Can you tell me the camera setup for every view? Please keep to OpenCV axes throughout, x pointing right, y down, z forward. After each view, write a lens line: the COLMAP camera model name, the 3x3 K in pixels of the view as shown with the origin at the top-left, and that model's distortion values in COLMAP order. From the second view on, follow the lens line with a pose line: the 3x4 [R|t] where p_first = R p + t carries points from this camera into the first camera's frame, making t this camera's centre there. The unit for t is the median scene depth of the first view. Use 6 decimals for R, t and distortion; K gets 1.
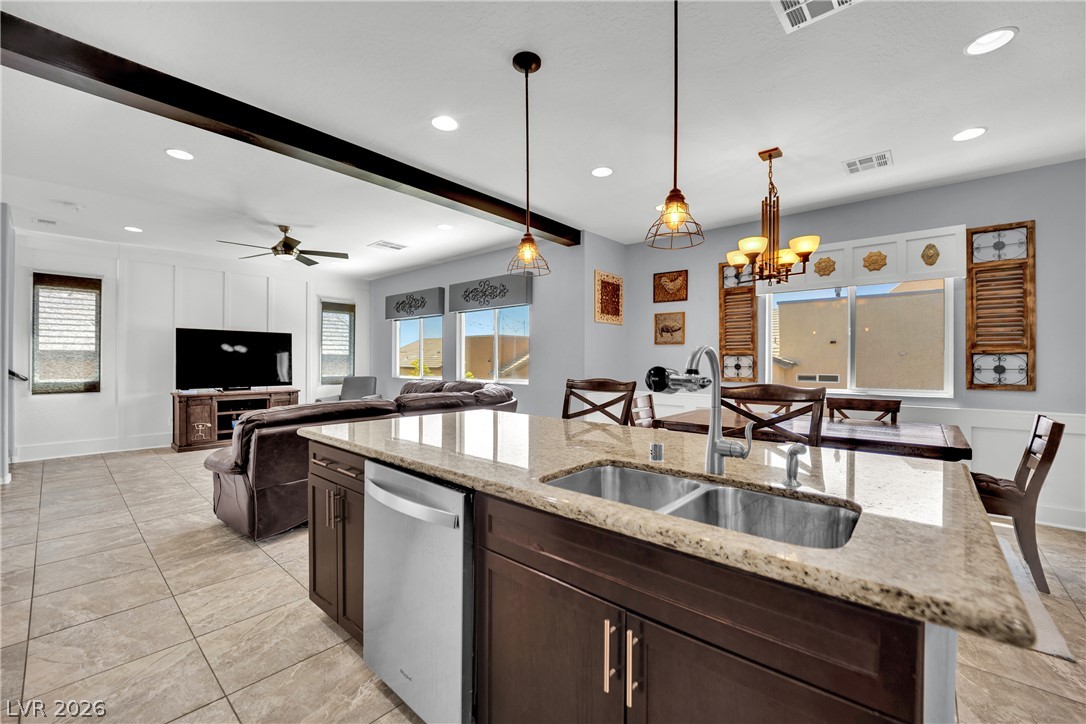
lens RADIAL K [[441.9, 0, 541.9], [0, 441.9, 360.1], [0, 0, 1]] dist [-0.022483, 0.000730]
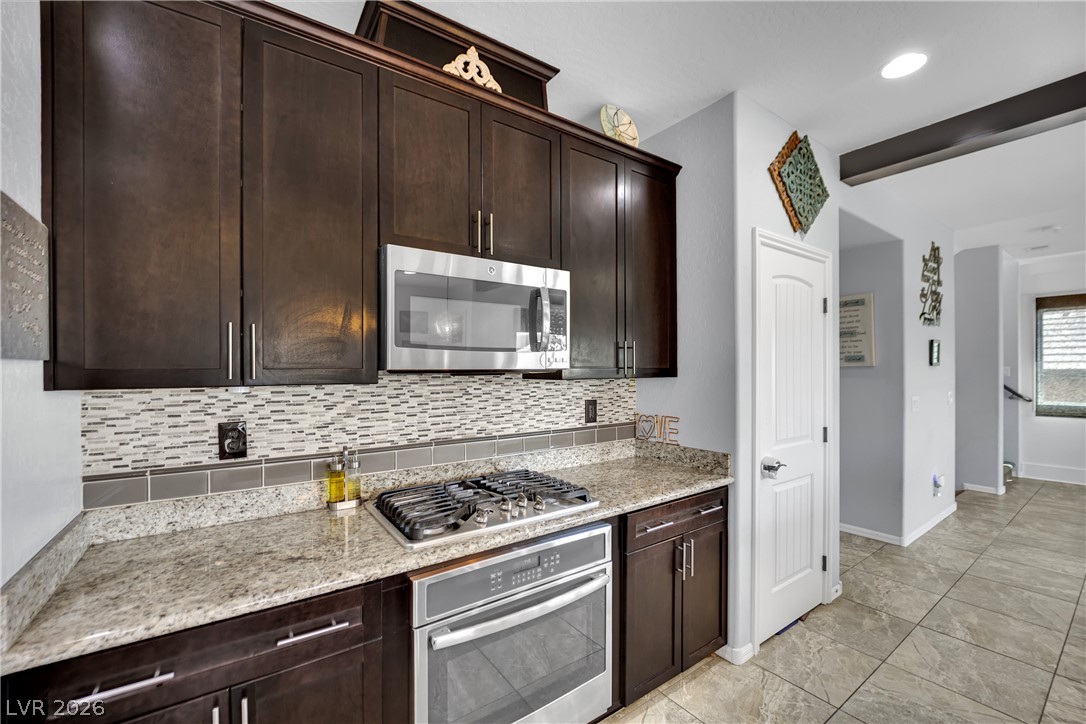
lens RADIAL K [[454.6, 0, 555.0], [0, 454.6, 370.8], [0, 0, 1]] dist [-0.023179, 0.000106]
pose [[-0.216678, -0.000005, -0.976243, 0.109475], [0.008475, 0.999962, -0.001886, -0.035363], [0.976206, -0.008682, -0.216670, 0.090961]]
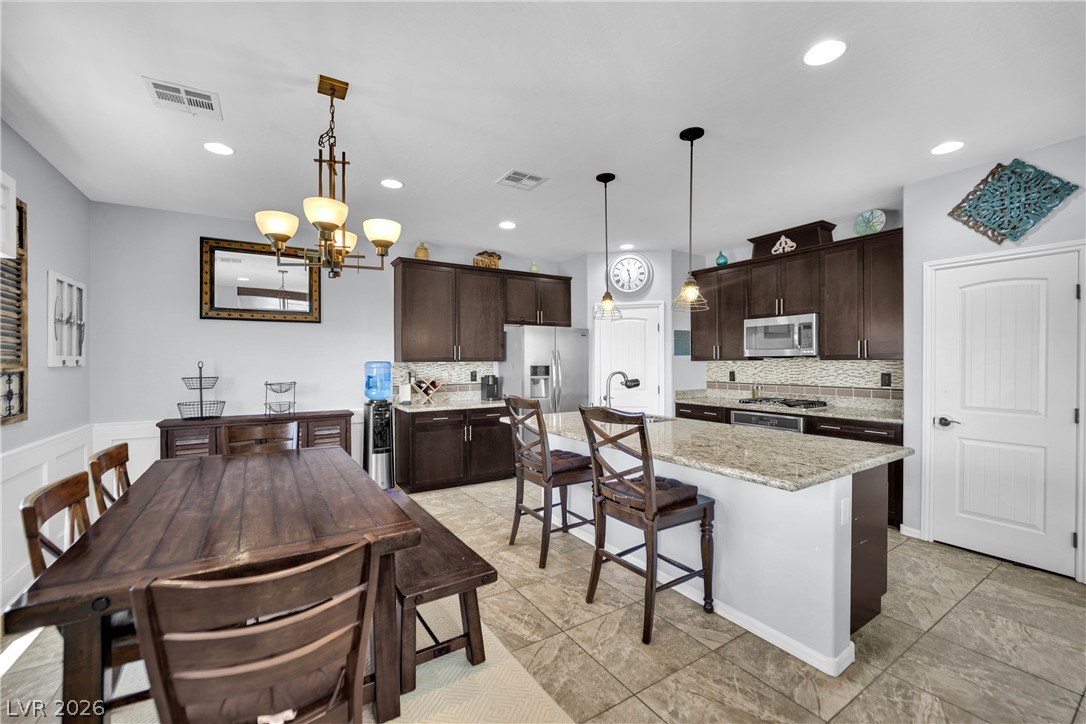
lens RADIAL K [[441.4, 0, 543.0], [0, 441.4, 364.2], [0, 0, 1]] dist [-0.019567, 0.000228]
pose [[-0.960352, -0.001794, 0.278784, 0.009984], [-0.001206, 0.999997, 0.002283, -0.022519], [-0.278787, 0.001856, -0.960351, 0.946751]]
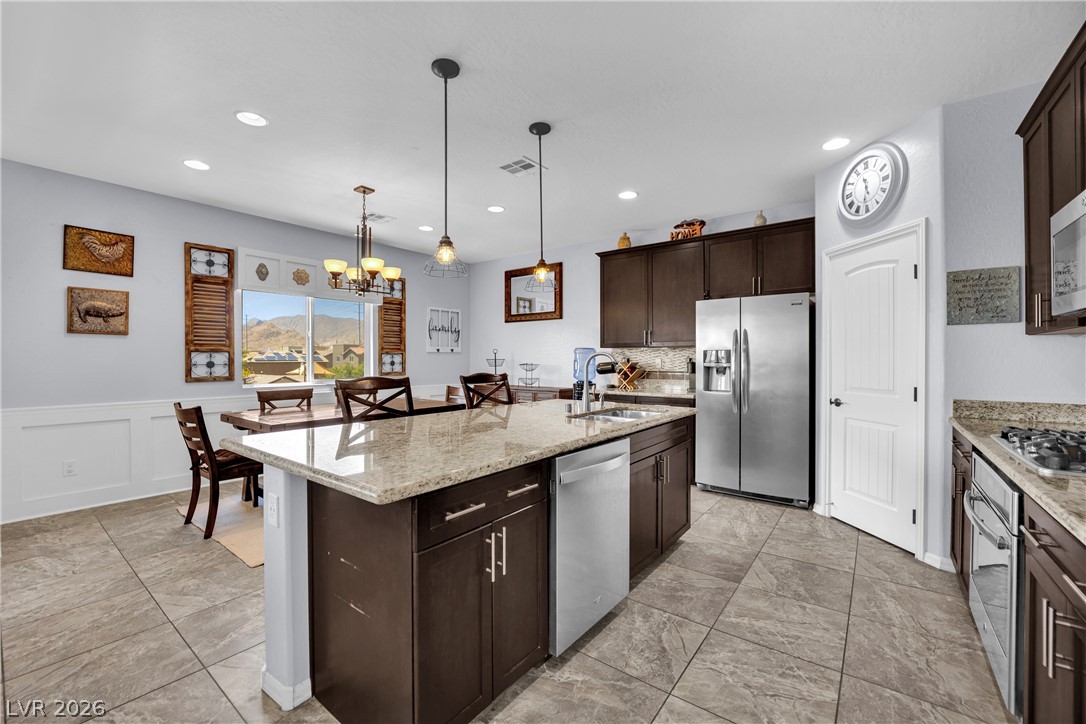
lens RADIAL K [[441.9, 0, 541.9], [0, 441.9, 360.1], [0, 0, 1]] dist [-0.022483, 0.000730]
pose [[-0.068452, -0.007172, 0.997629, -0.448270], [-0.004831, 0.999965, 0.006857, -0.003216], [-0.997643, -0.004351, -0.068484, 0.355659]]
